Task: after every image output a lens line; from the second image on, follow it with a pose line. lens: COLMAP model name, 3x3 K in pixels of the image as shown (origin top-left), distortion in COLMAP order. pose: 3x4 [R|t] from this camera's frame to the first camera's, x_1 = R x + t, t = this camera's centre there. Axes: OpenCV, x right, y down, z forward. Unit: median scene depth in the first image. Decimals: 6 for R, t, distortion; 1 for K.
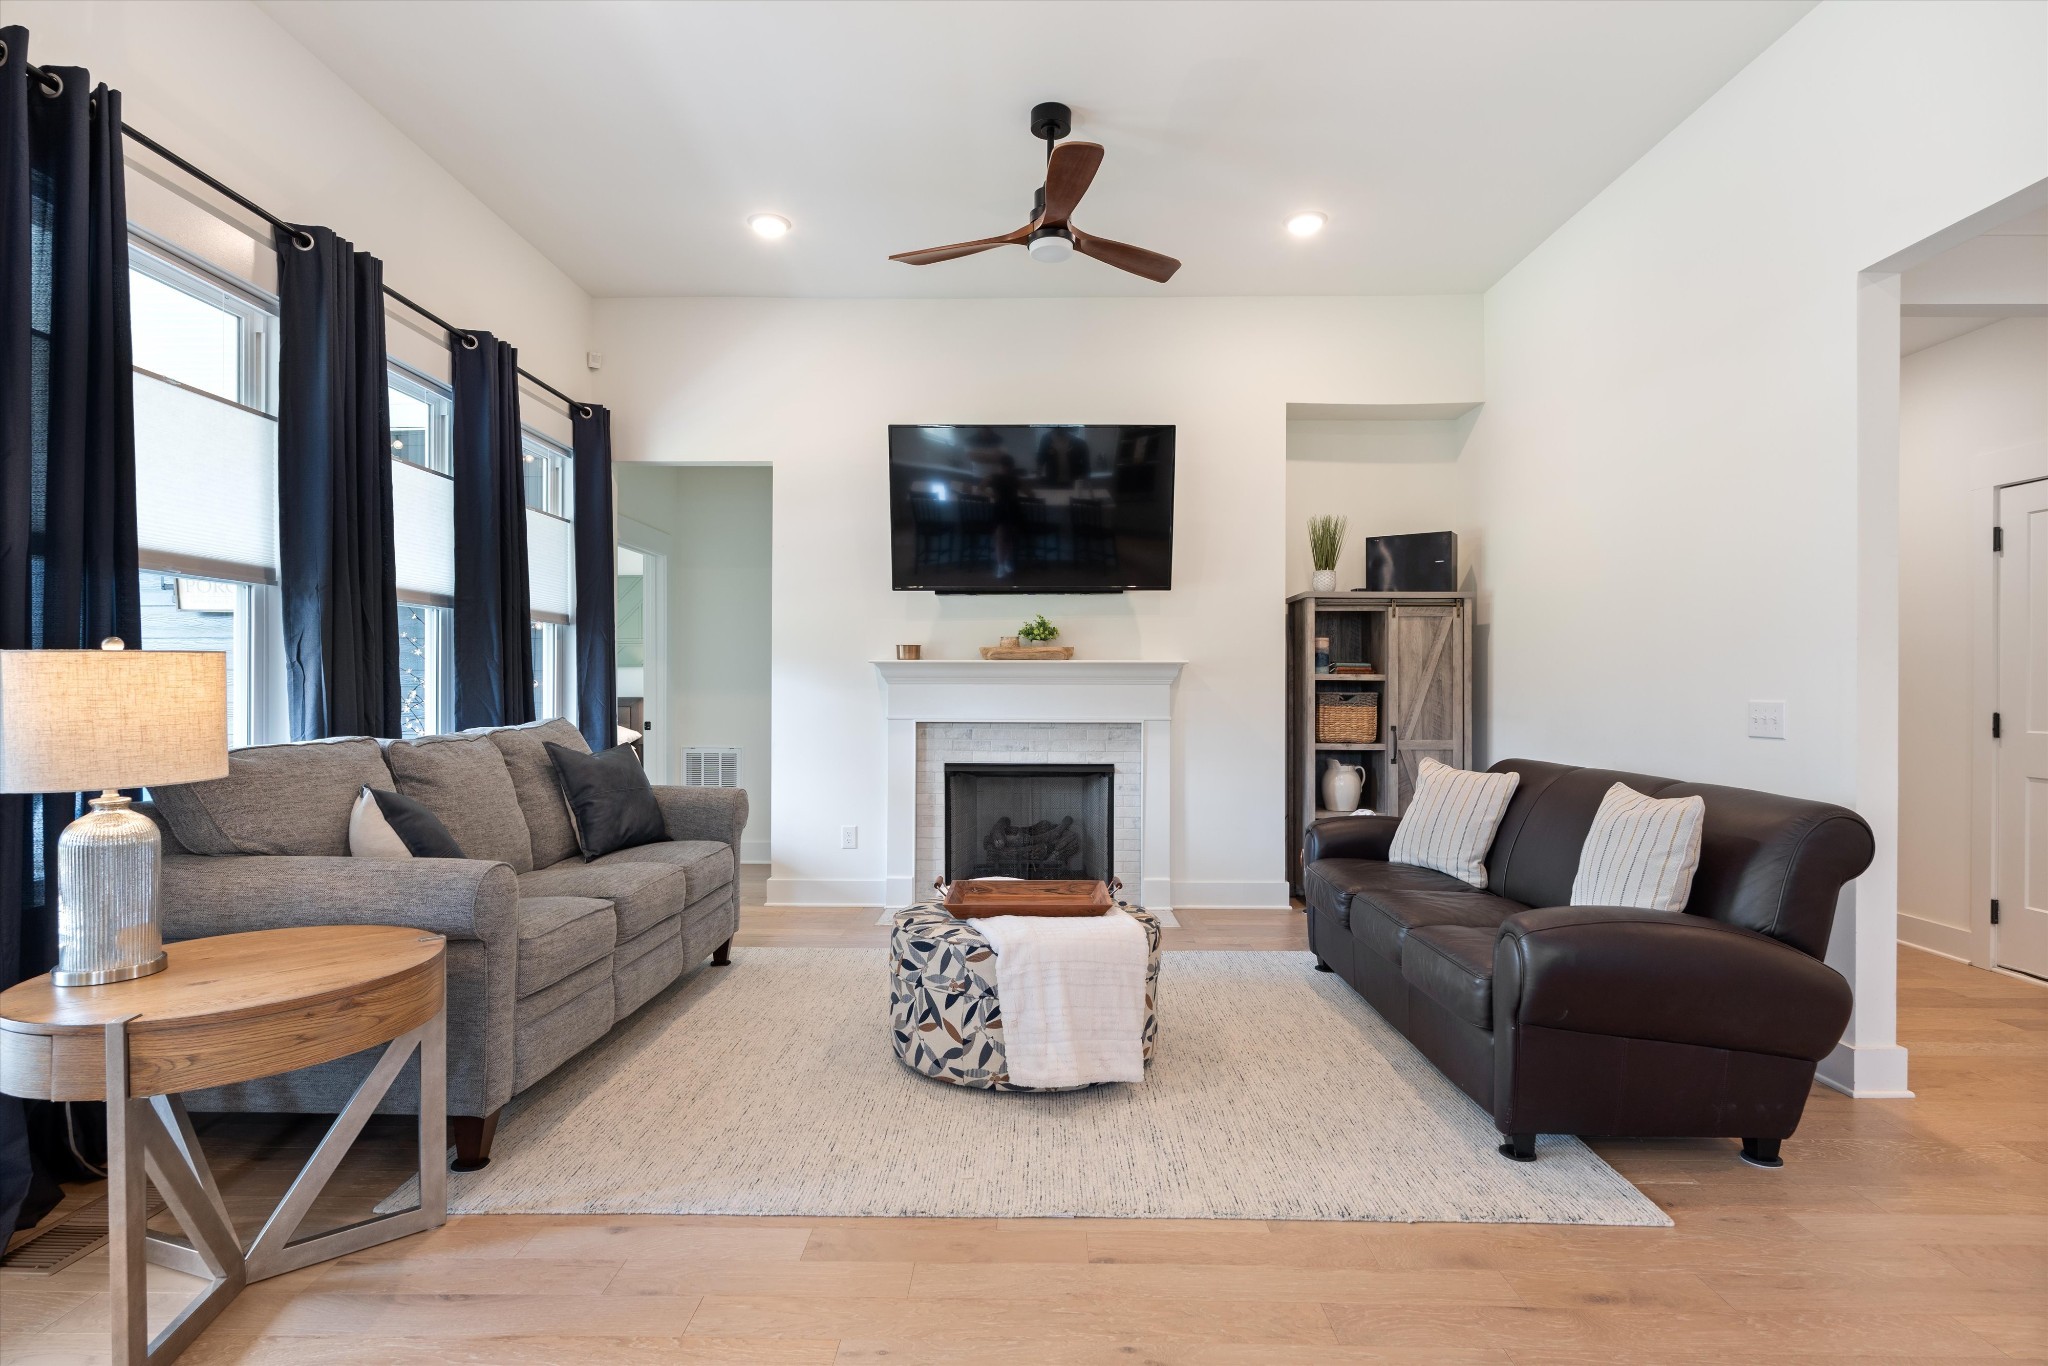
lens RADIAL K [[1034.2, 0, 1017.8], [0, 1034.2, 683.1], [0, 0, 1]] dist [-0.000660, 0.002324]
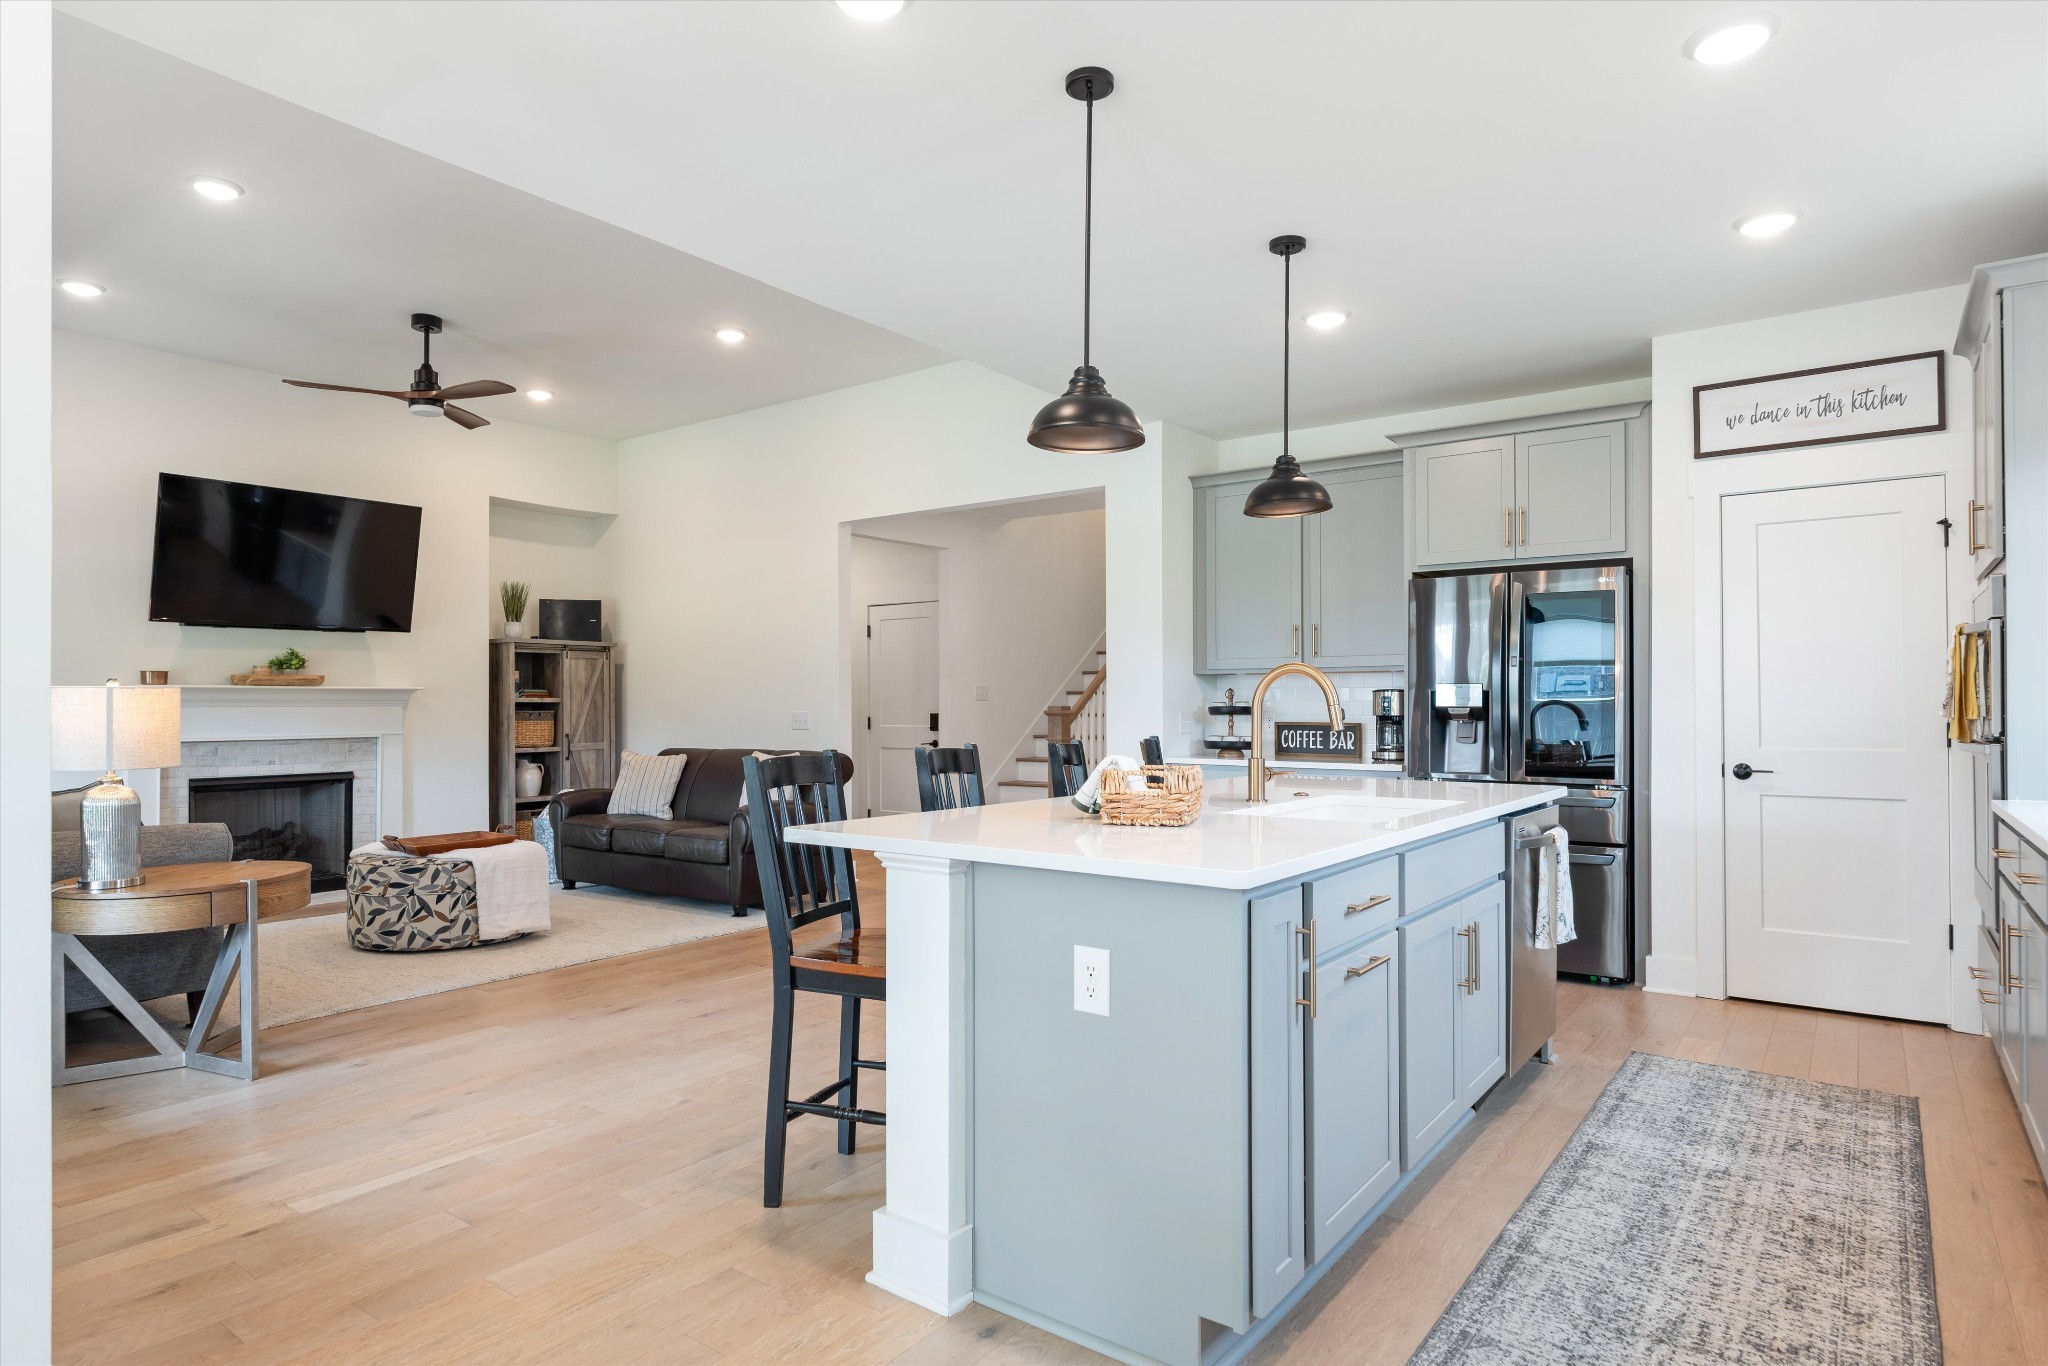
lens RADIAL K [[1126.2, 0, 986.6], [0, 1126.2, 691.6], [0, 0, 1]] dist [-0.014880, 0.000268]
pose [[0.622168, 0.004188, 0.782872, -0.668467], [0.004416, 0.999951, -0.008859, -0.001611], [-0.782871, 0.008969, 0.622119, -0.574444]]
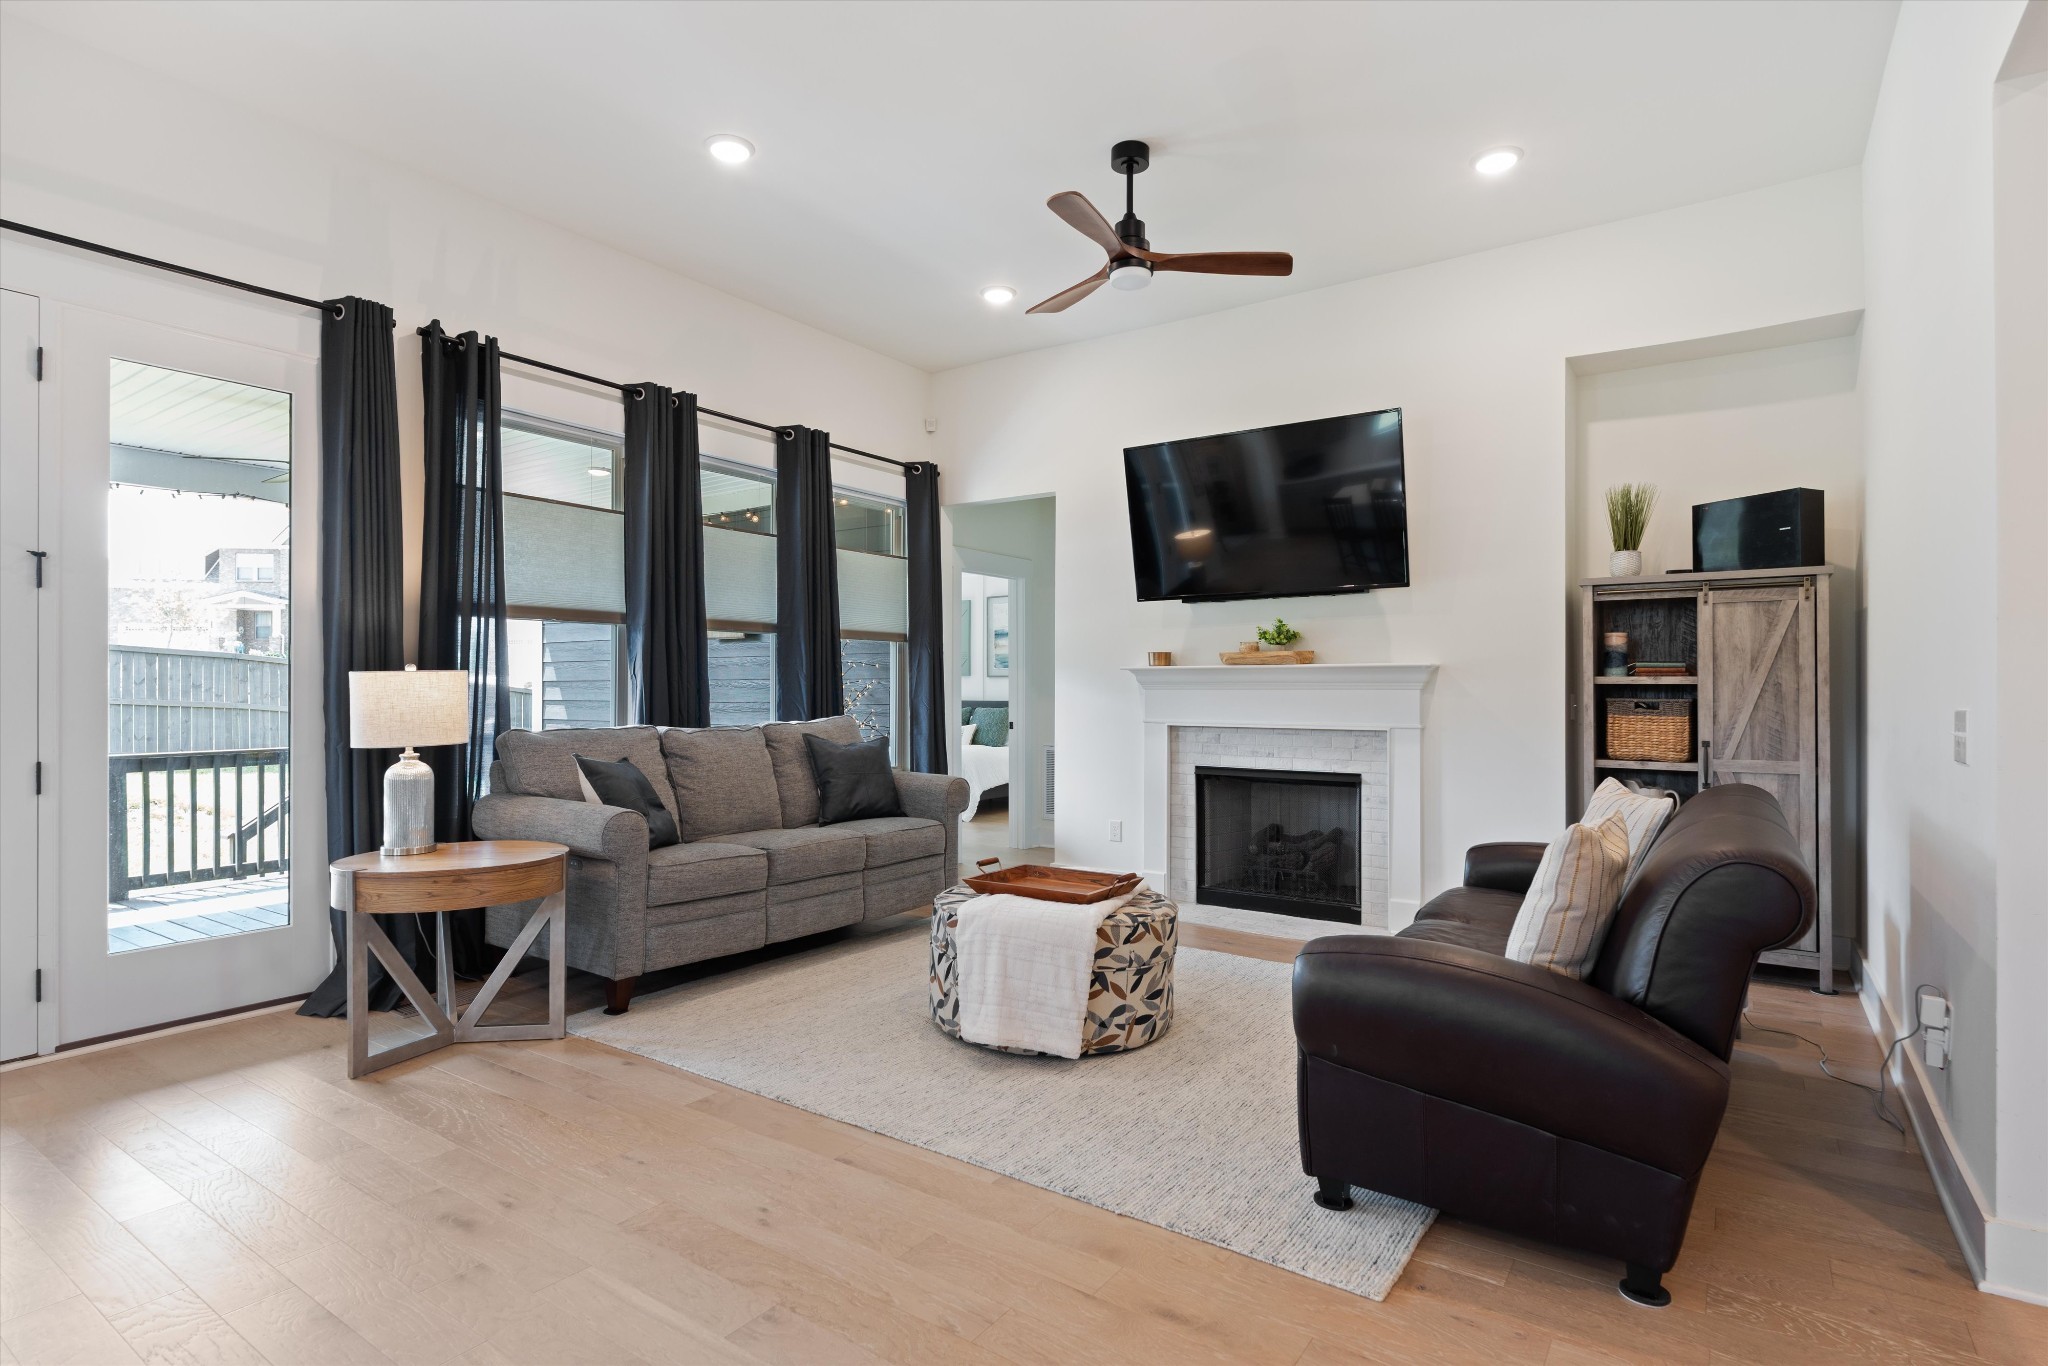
lens RADIAL K [[1034.2, 0, 993.9], [0, 1034.2, 679.8], [0, 0, 1]] dist [-0.000660, 0.002324]
pose [[0.826641, -0.006445, -0.562693, 0.484325], [0.001531, 0.999956, -0.009205, 0.001132], [0.562728, 0.006748, 0.826614, 0.045746]]
